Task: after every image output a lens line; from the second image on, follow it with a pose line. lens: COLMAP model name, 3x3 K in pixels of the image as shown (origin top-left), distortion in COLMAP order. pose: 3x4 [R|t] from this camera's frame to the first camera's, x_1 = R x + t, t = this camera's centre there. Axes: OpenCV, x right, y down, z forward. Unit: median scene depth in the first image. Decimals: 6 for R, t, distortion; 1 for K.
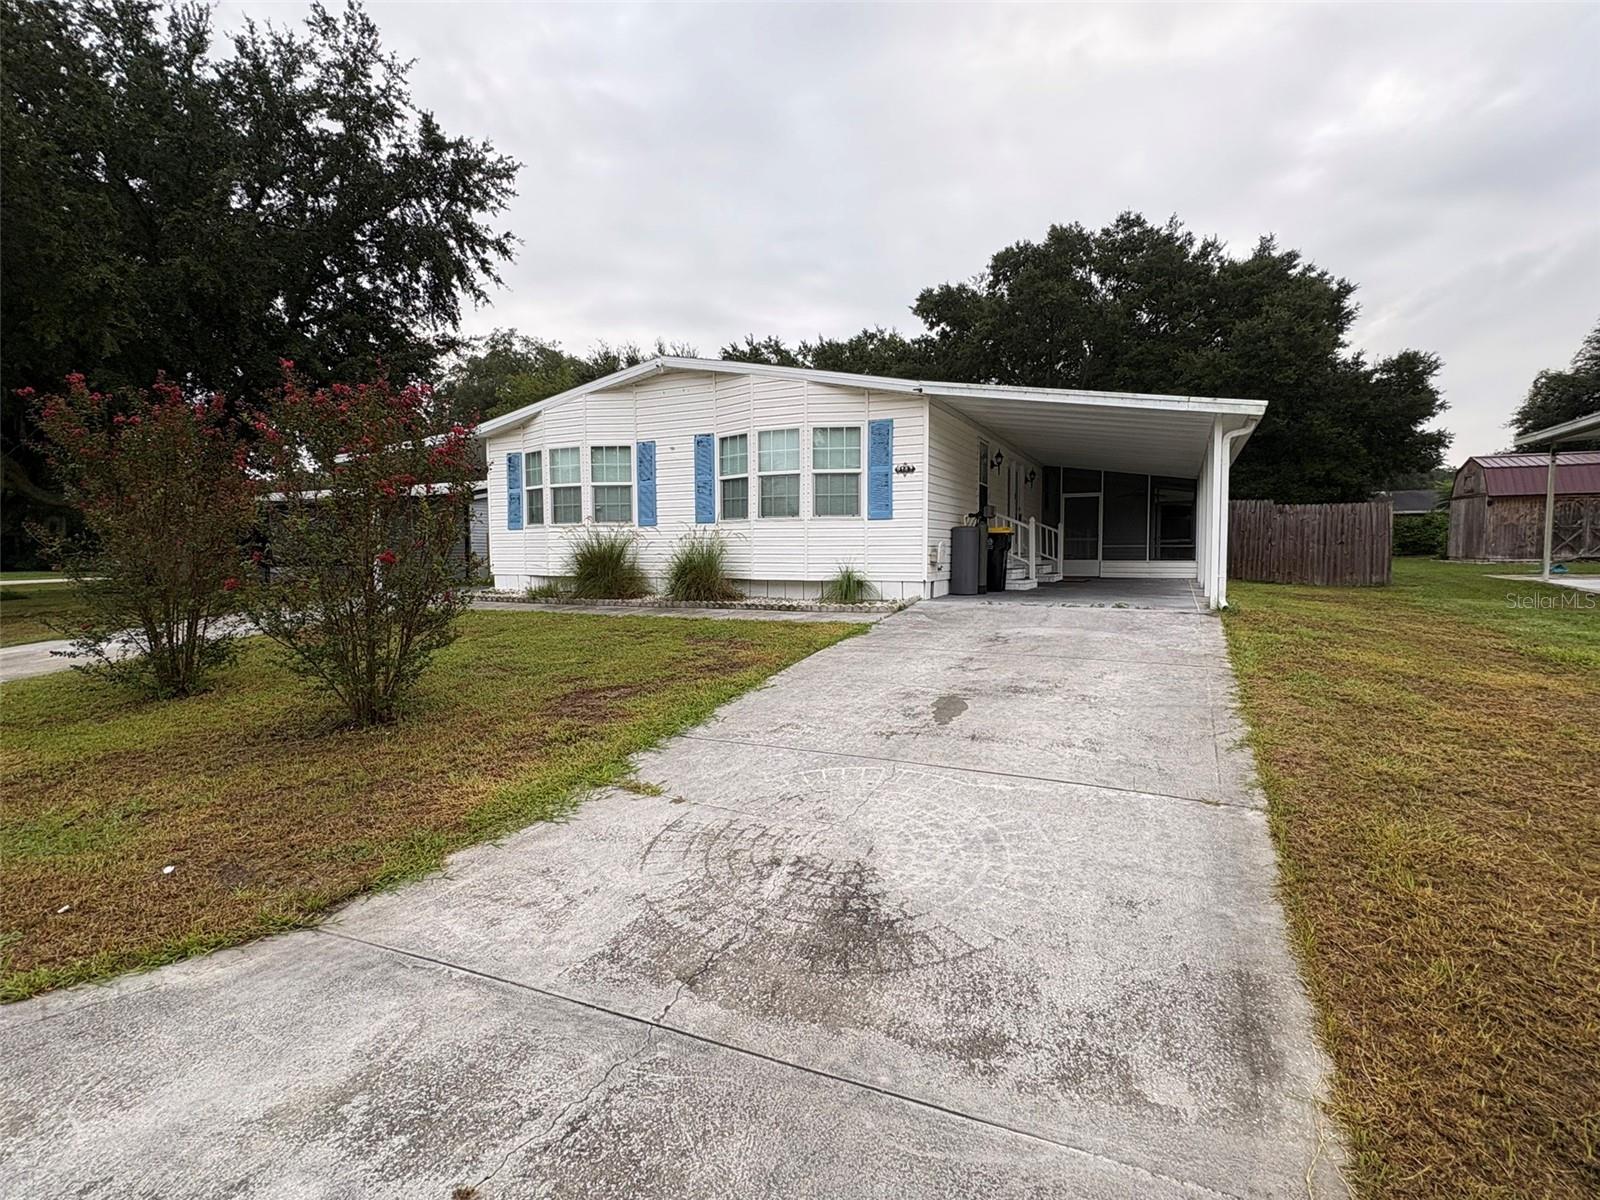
lens RADIAL K [[800.8, 0, 800.0], [0, 800.8, 600.0], [0, 0, 1]] dist [0.000779, 0.000084]
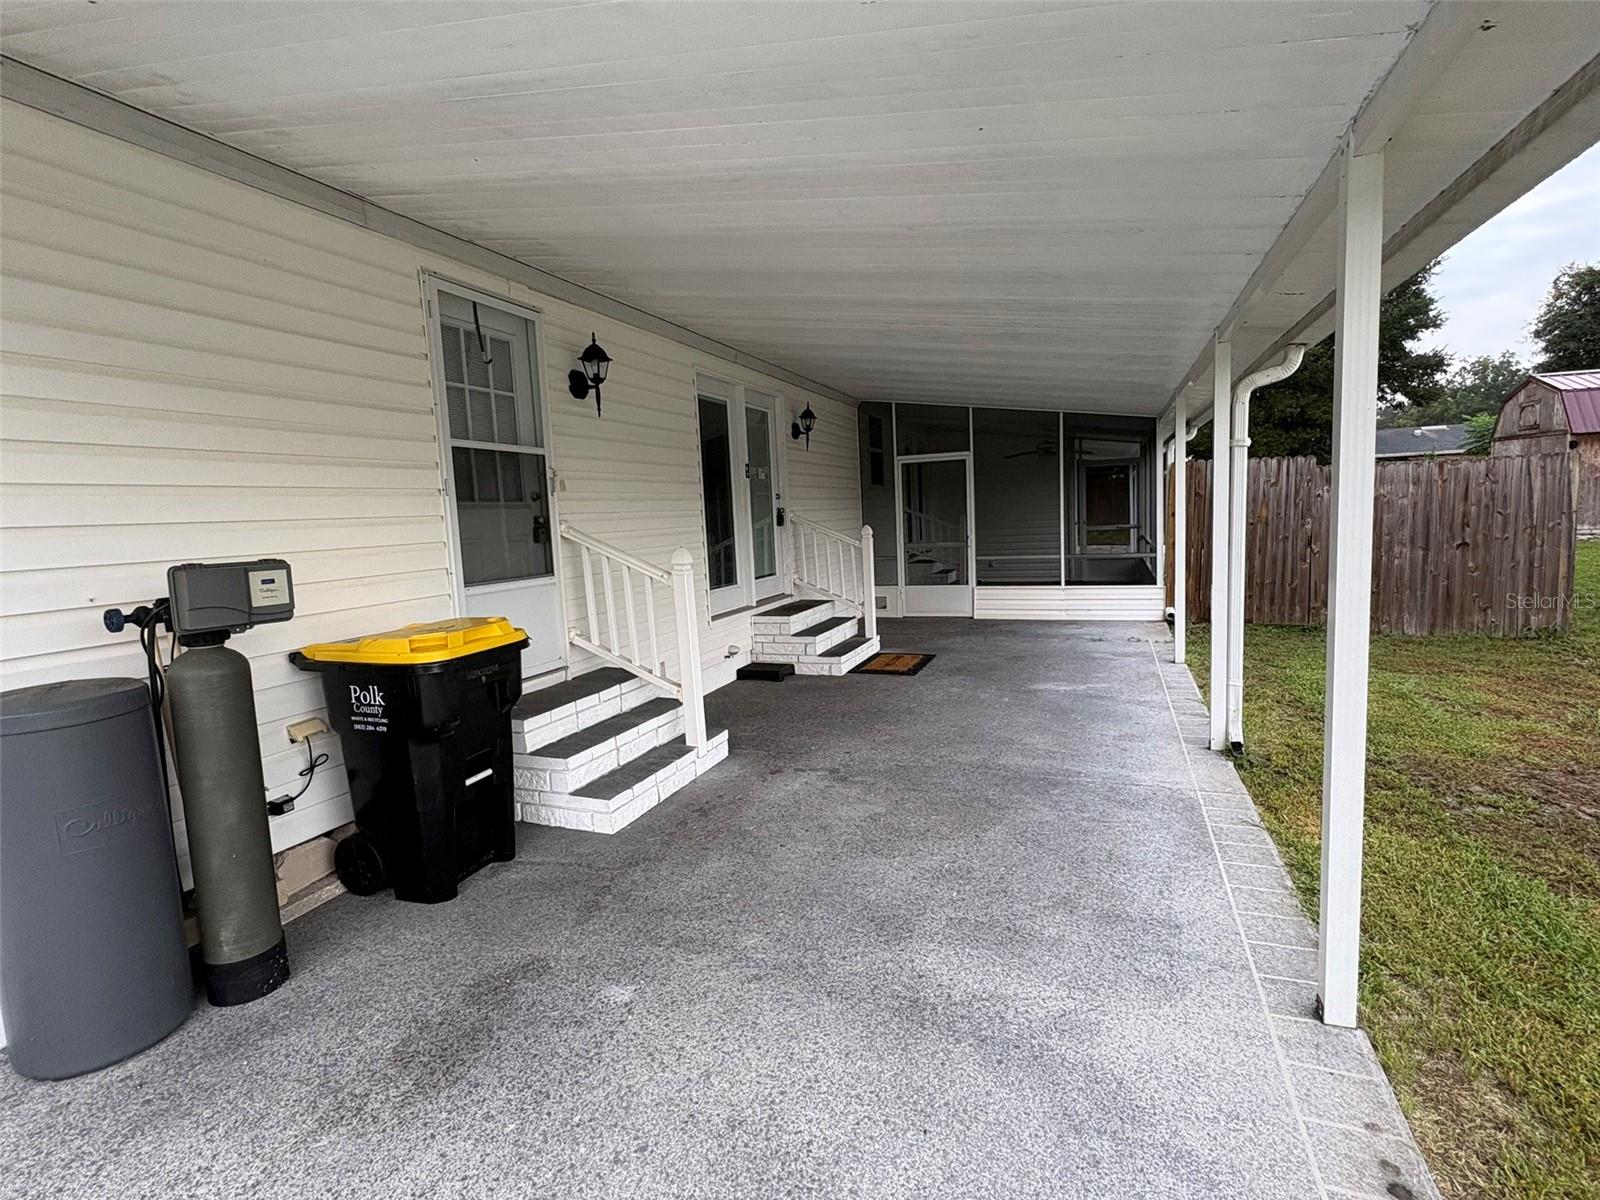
lens RADIAL K [[800.8, 0, 800.0], [0, 800.8, 600.0], [0, 0, 1]] dist [0.000779, 0.000084]
pose [[0.996342, -0.047218, 0.071227, 0.232593], [0.043674, 0.997768, 0.050513, -0.072086], [-0.073453, -0.047217, 0.996180, 0.509424]]
